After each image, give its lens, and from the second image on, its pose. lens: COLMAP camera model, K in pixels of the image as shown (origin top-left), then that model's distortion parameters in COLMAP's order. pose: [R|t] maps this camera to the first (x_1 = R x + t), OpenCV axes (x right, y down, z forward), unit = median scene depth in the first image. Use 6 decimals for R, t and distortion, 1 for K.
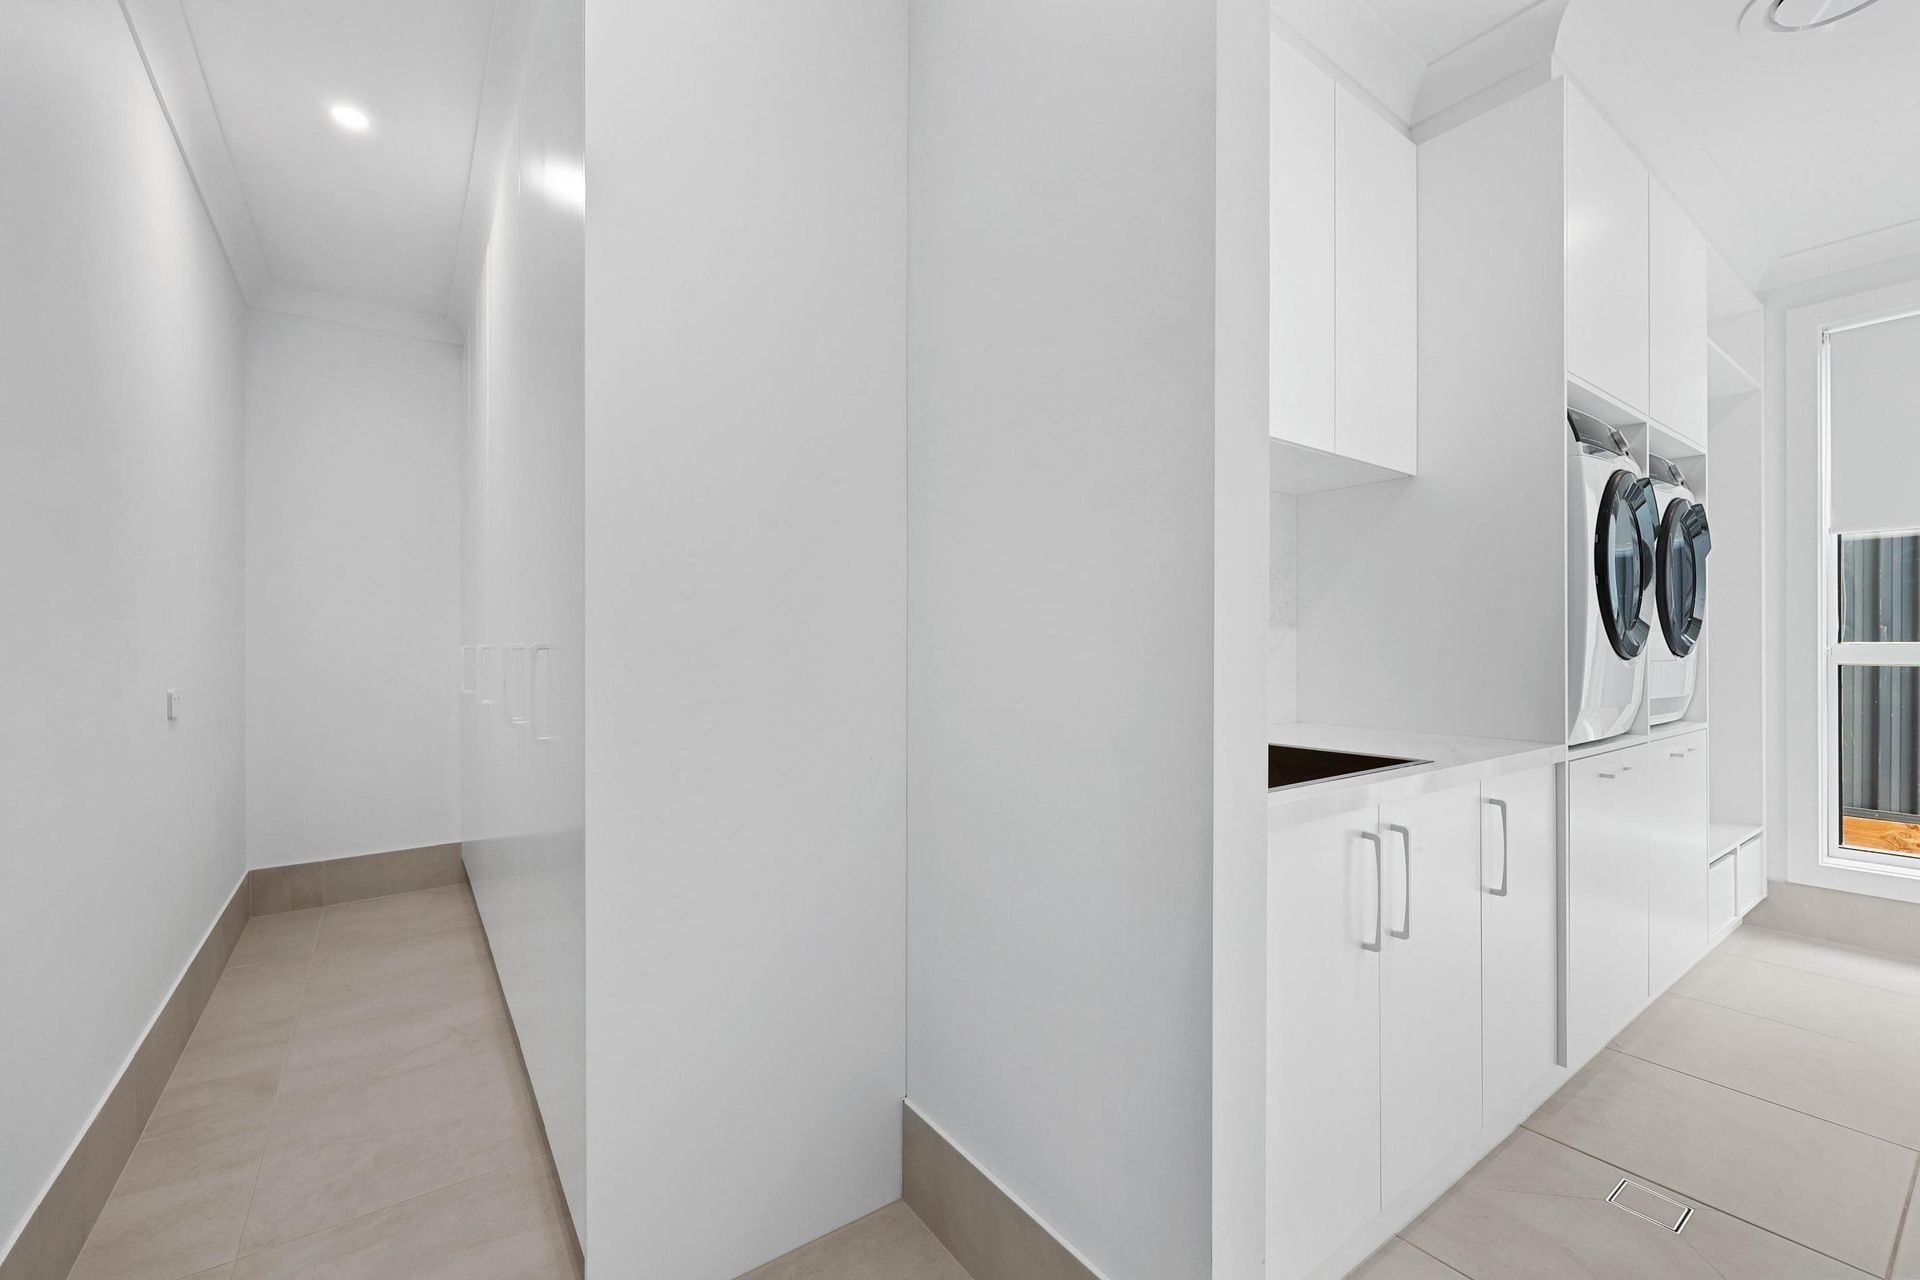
lens RADIAL K [[799.5, 0, 963.7], [0, 799.5, 644.5], [0, 0, 1]] dist [-0.001710, -0.000112]
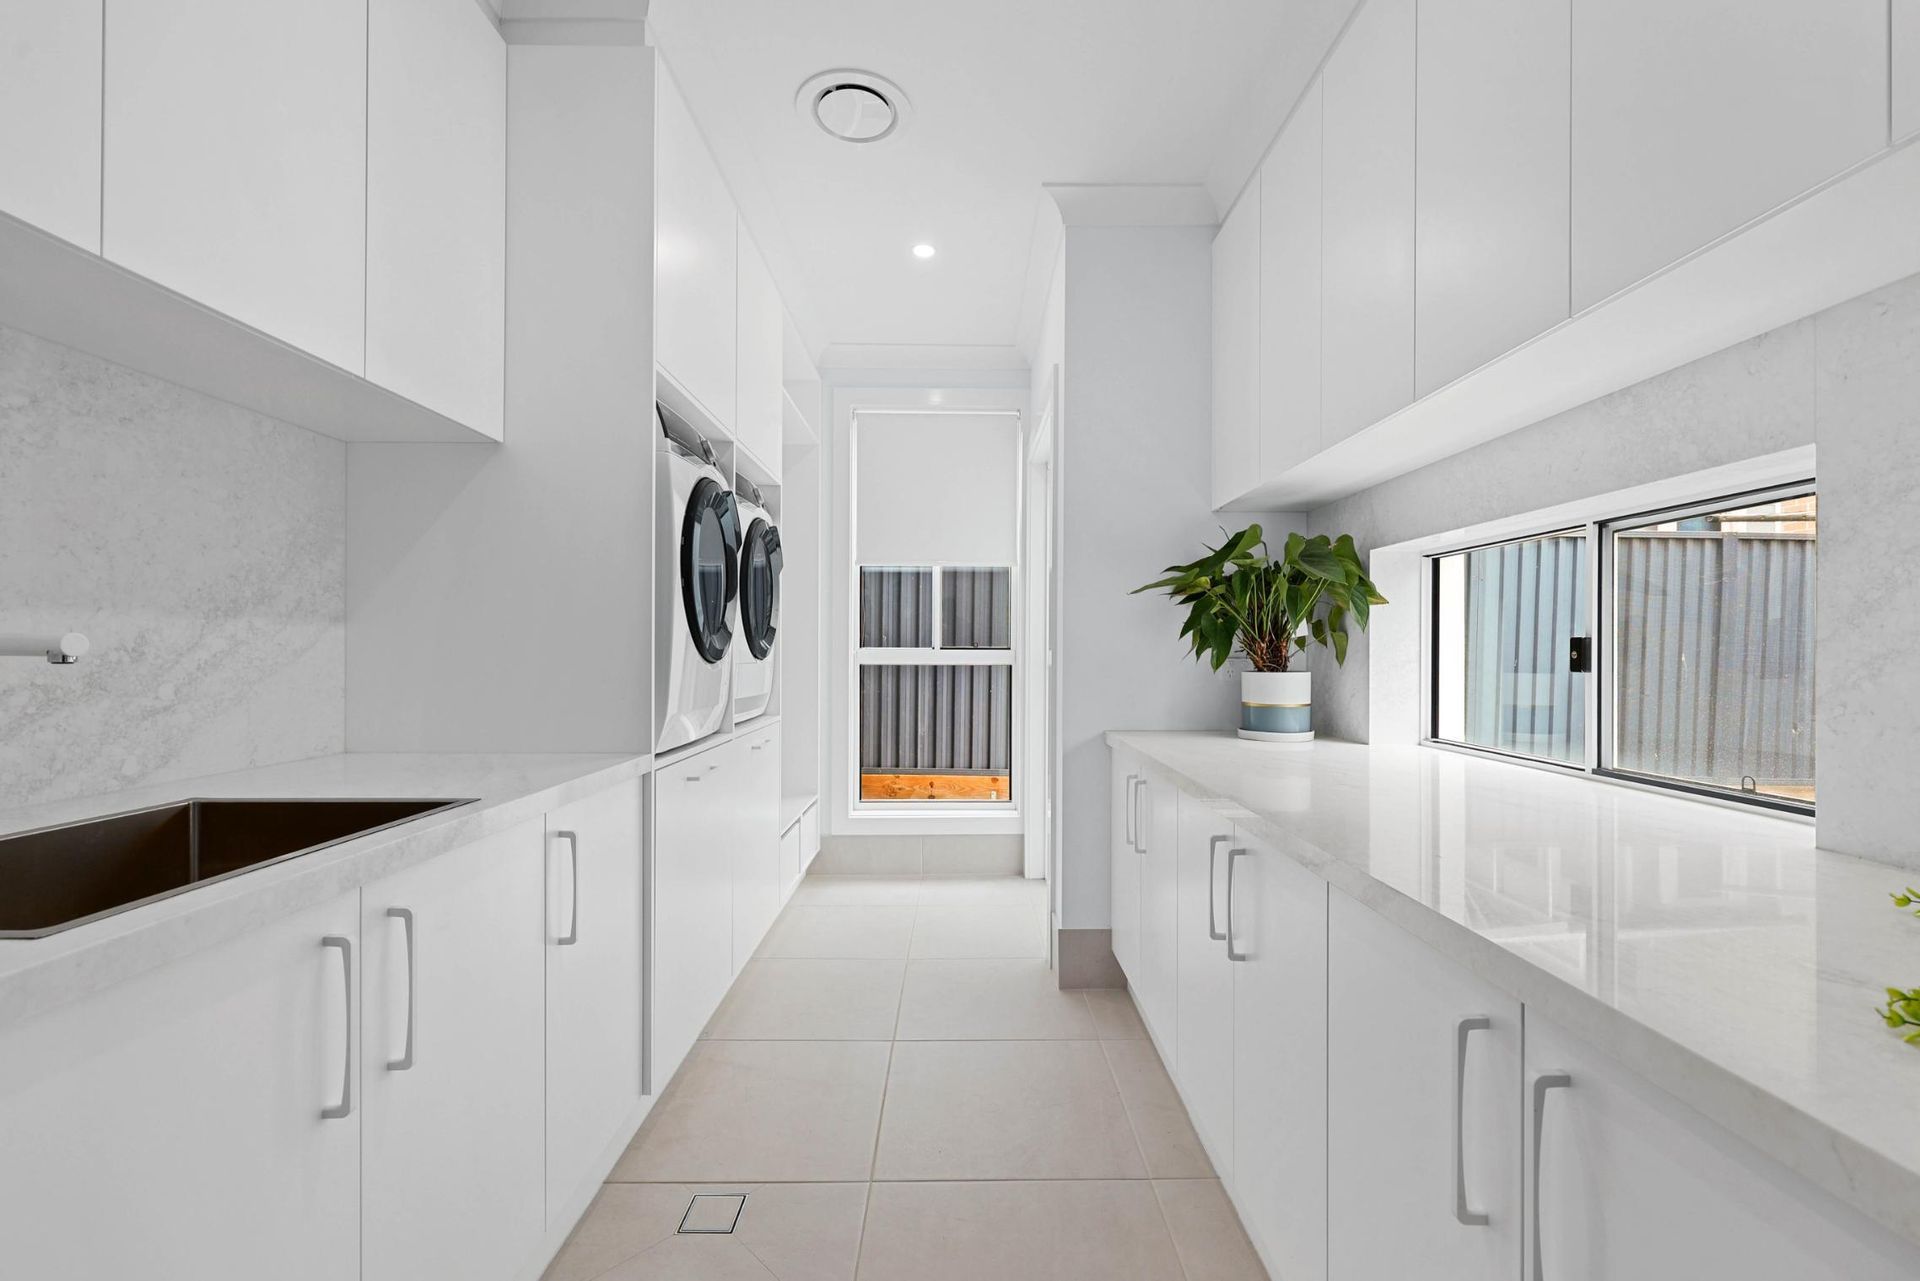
lens RADIAL K [[799.5, 0, 963.7], [0, 799.5, 645.0], [0, 0, 1]] dist [-0.001710, -0.000112]
pose [[0.581901, 0.008141, 0.813219, 0.164859], [-0.005472, 0.999966, -0.006095, 0.000168], [-0.813241, -0.000903, 0.581926, 0.123496]]
